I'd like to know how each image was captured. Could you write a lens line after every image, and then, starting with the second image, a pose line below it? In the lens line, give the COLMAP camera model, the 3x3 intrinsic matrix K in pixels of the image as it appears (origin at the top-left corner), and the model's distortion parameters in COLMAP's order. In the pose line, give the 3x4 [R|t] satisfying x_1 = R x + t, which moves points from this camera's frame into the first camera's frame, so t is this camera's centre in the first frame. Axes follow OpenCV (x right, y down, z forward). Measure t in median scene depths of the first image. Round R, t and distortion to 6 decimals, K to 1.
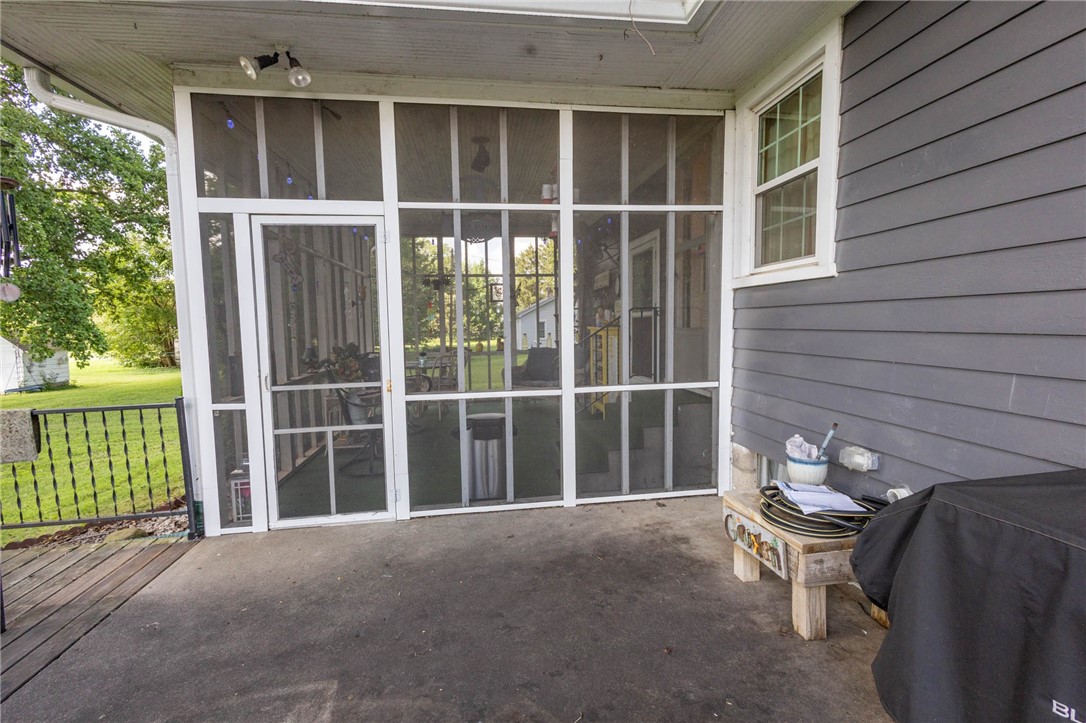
lens RADIAL K [[496.1, 0, 544.4], [0, 496.1, 363.3], [0, 0, 1]] dist [-0.003764, -0.000460]
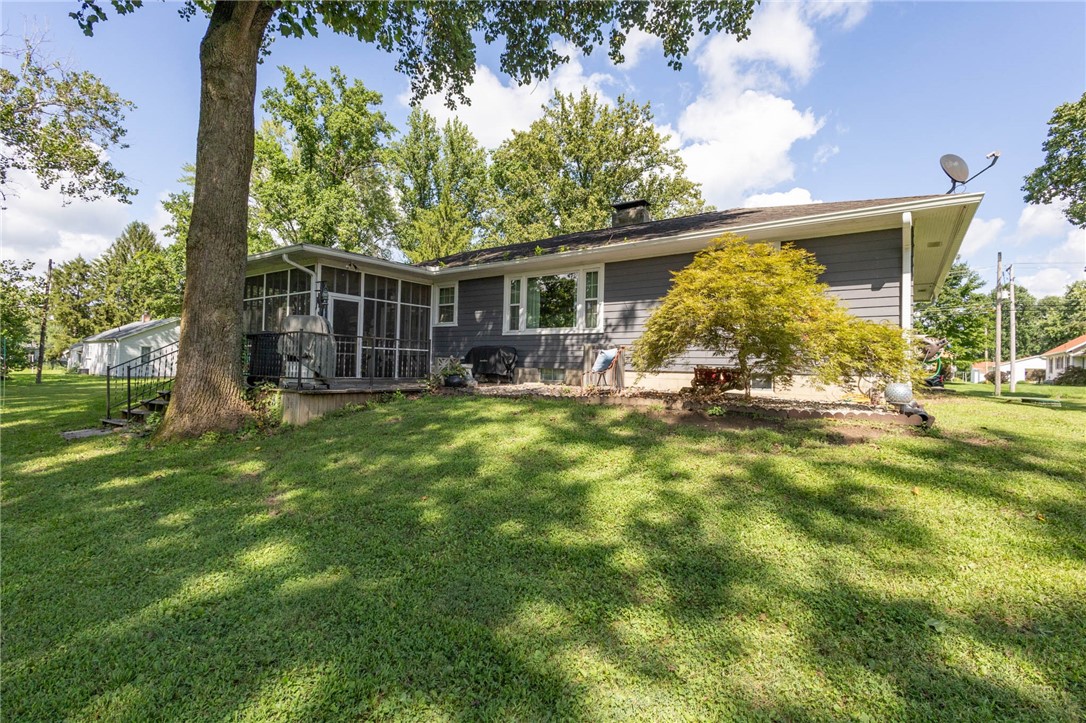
lens RADIAL K [[496.1, 0, 544.0], [0, 496.1, 357.6], [0, 0, 1]] dist [-0.003764, -0.000460]
pose [[0.693238, 0.047539, 0.719139, -2.056137], [0.022946, 0.995860, -0.087951, 0.520795], [-0.720343, 0.077472, 0.689277, -2.649528]]
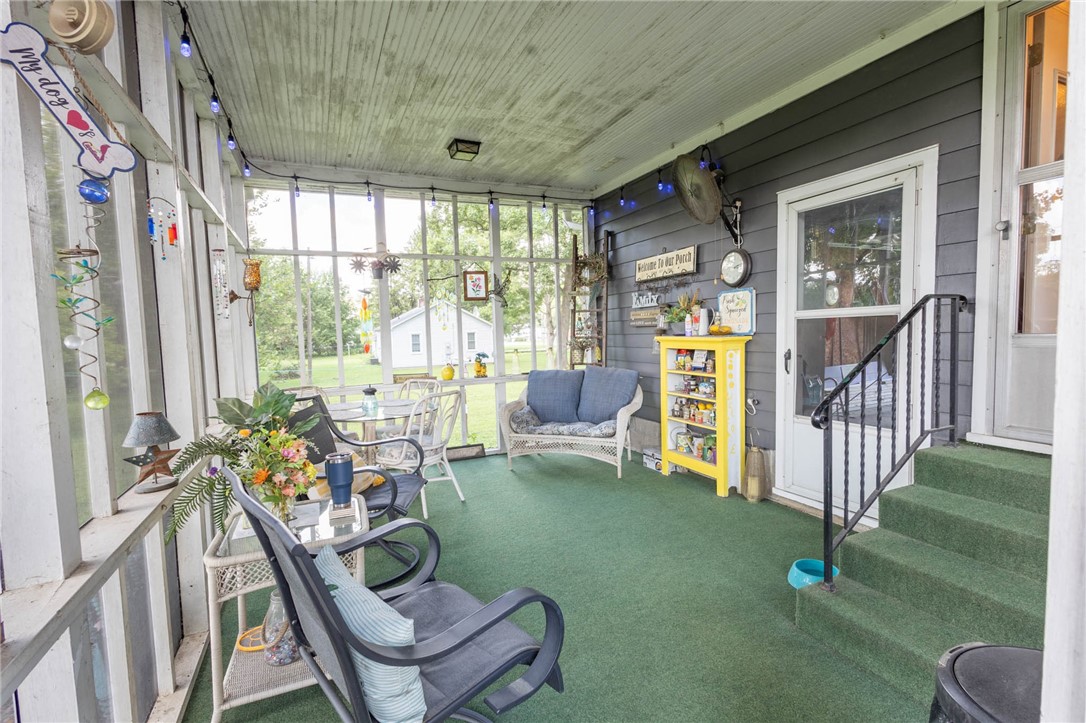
lens RADIAL K [[496.1, 0, 544.2], [0, 496.1, 362.8], [0, 0, 1]] dist [-0.003764, -0.000460]
pose [[0.959102, -0.031936, 0.281255, -0.310449], [0.039093, 0.999038, -0.019871, -0.046292], [-0.280350, 0.030054, 0.959427, 0.607218]]
